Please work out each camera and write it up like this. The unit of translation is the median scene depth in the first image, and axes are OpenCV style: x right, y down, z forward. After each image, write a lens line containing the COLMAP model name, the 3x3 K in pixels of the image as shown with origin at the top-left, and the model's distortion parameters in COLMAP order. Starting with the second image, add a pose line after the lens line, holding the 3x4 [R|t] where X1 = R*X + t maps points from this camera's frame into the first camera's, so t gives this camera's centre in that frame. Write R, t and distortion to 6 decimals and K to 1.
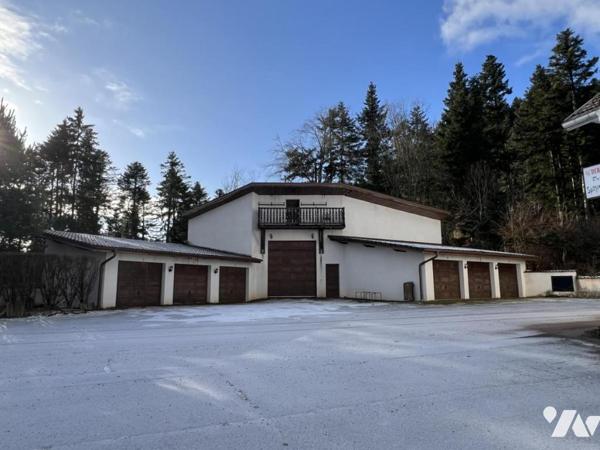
lens RADIAL K [[428.9, 0, 290.2], [0, 428.9, 228.8], [0, 0, 1]] dist [0.002101, -0.002190]
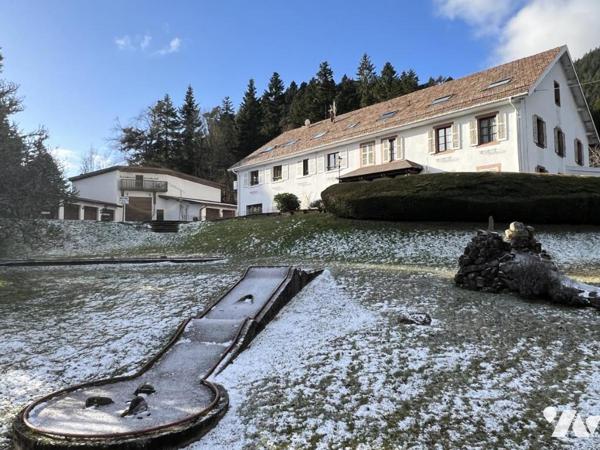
lens RADIAL K [[428.9, 0, 290.2], [0, 428.9, 228.8], [0, 0, 1]] dist [0.002101, -0.002190]
pose [[0.918111, 0.014150, 0.396072, -0.059809], [-0.051634, 0.995115, 0.084138, -0.012217], [-0.392946, -0.097698, 0.914357, -0.471498]]
